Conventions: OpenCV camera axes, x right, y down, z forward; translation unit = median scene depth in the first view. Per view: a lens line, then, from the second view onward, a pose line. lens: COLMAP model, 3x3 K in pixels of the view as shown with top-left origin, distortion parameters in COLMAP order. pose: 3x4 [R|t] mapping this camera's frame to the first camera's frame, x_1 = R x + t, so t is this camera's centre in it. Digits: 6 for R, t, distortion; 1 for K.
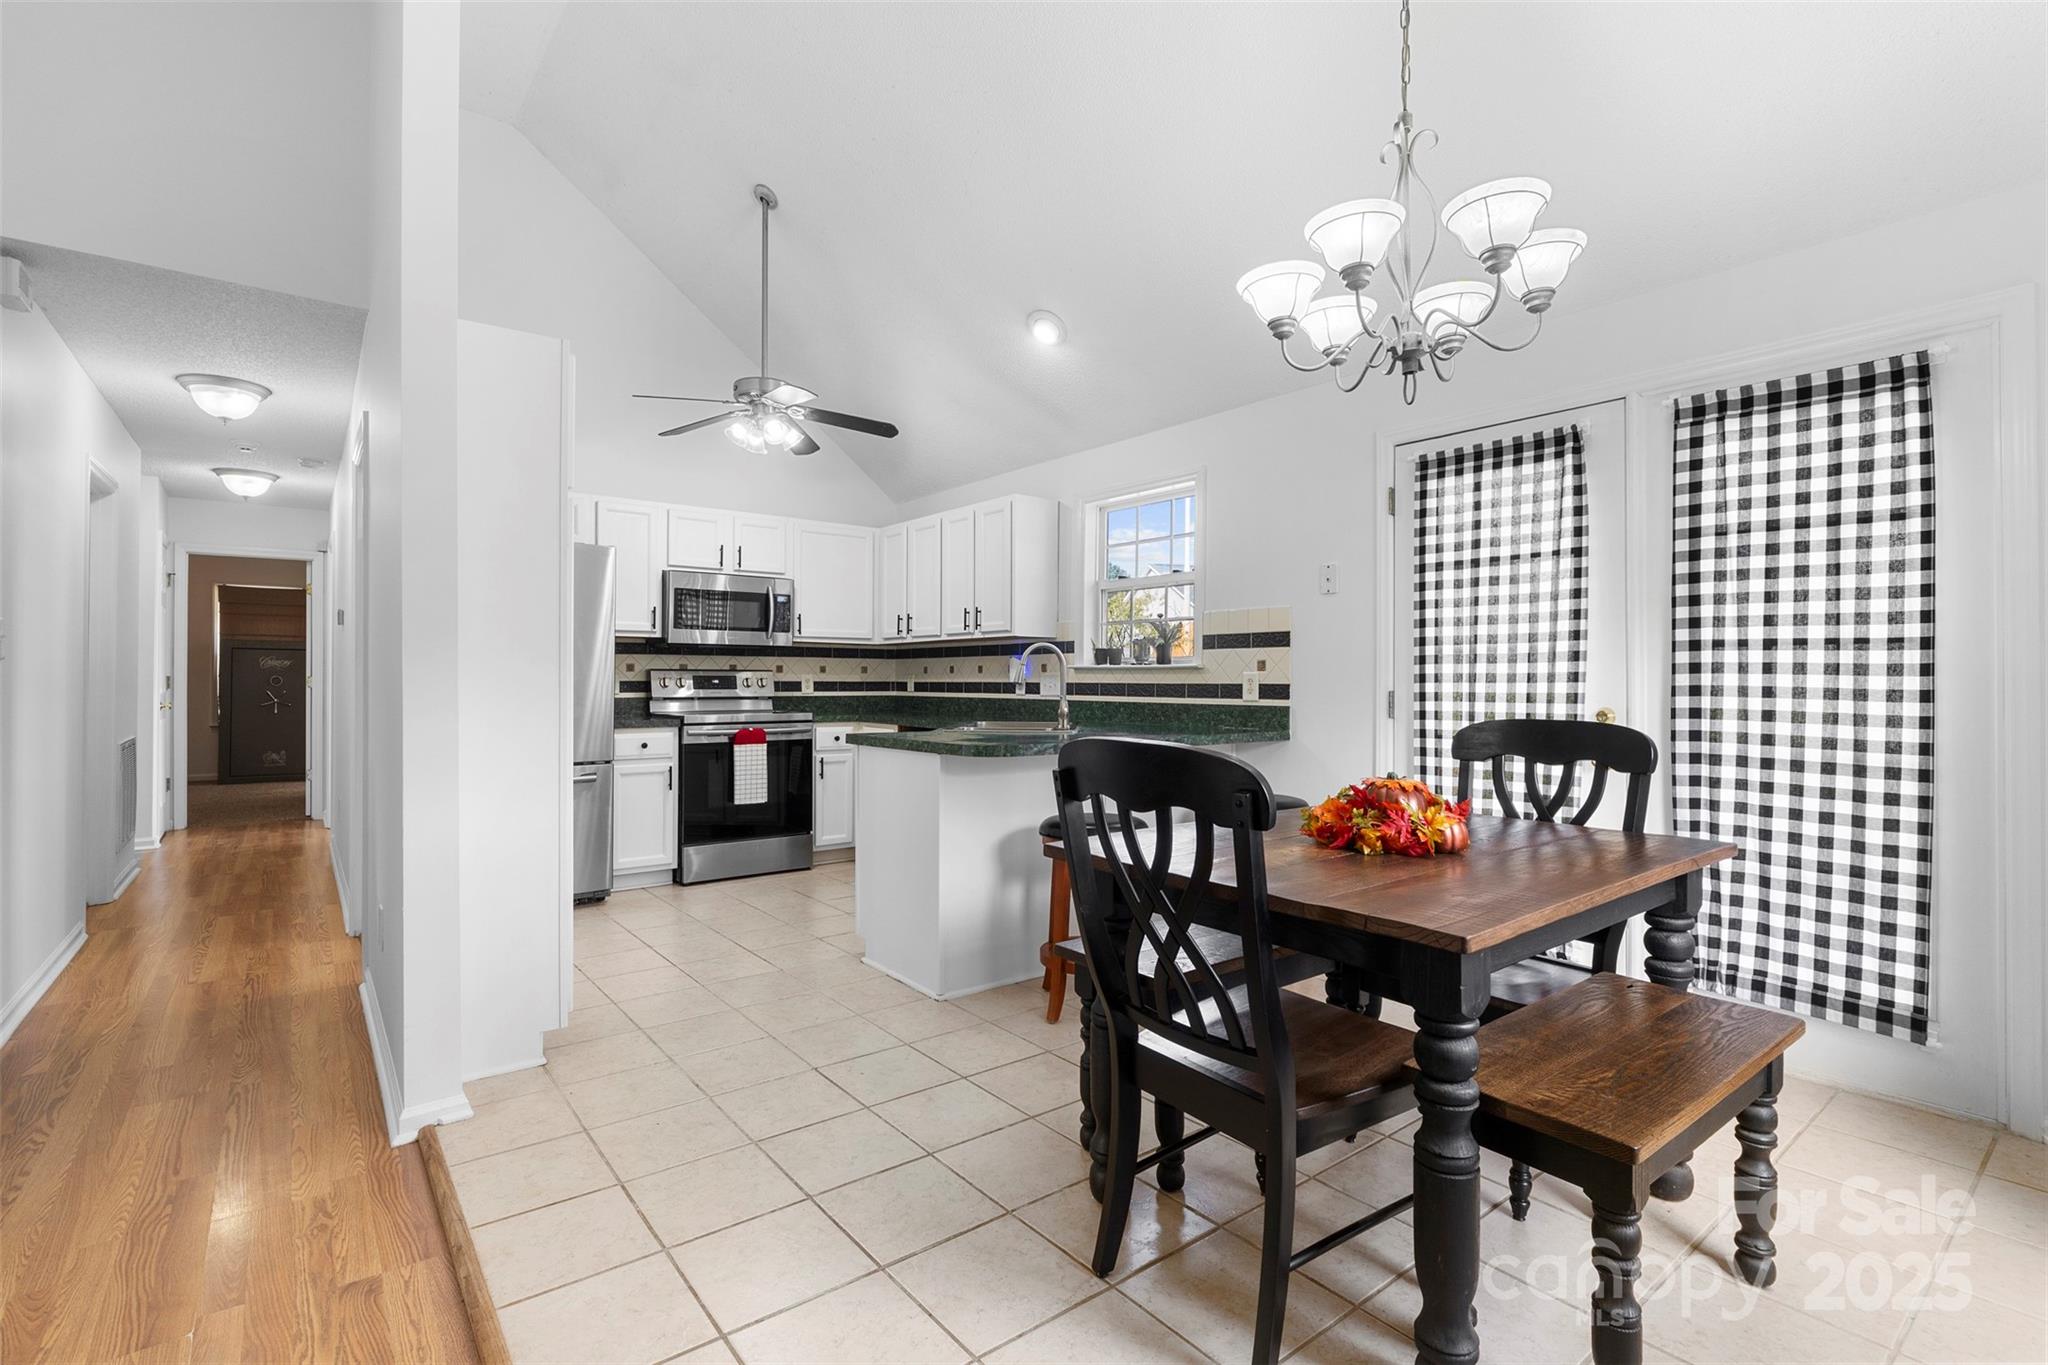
lens RADIAL K [[938.3, 0, 1010.9], [0, 938.3, 671.3], [0, 0, 1]] dist [-0.001983, -0.000020]
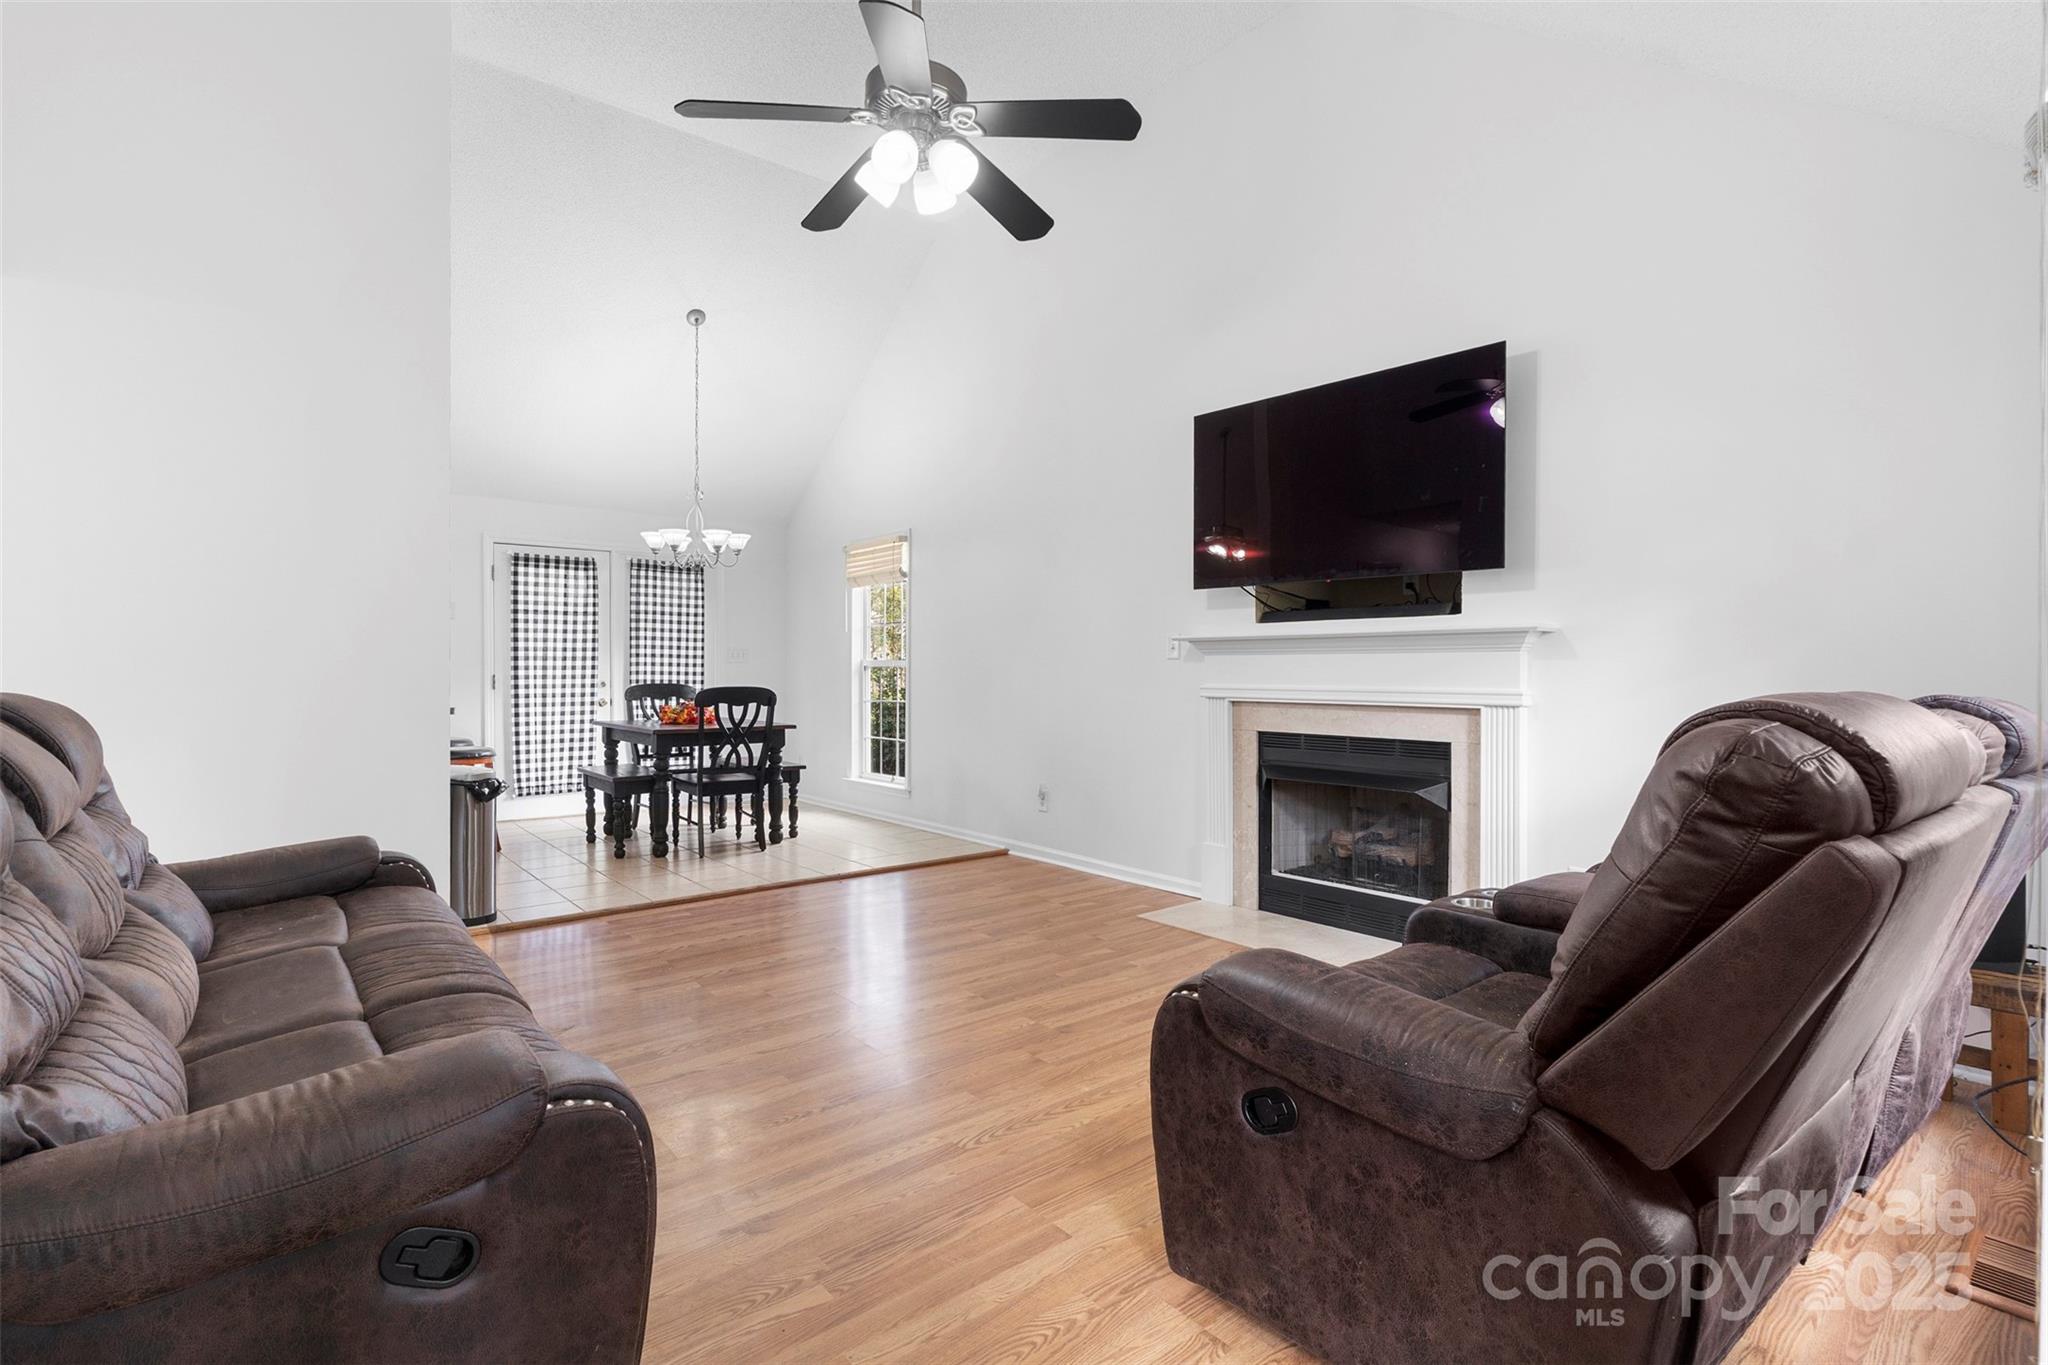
lens RADIAL K [[938.3, 0, 1028.3], [0, 938.3, 681.1], [0, 0, 1]] dist [-0.001983, -0.000020]
pose [[-0.049974, 0.001301, 0.998750, -1.547083], [0.007061, 0.999975, -0.000949, 0.043711], [-0.998726, 0.007005, -0.049982, 0.041192]]
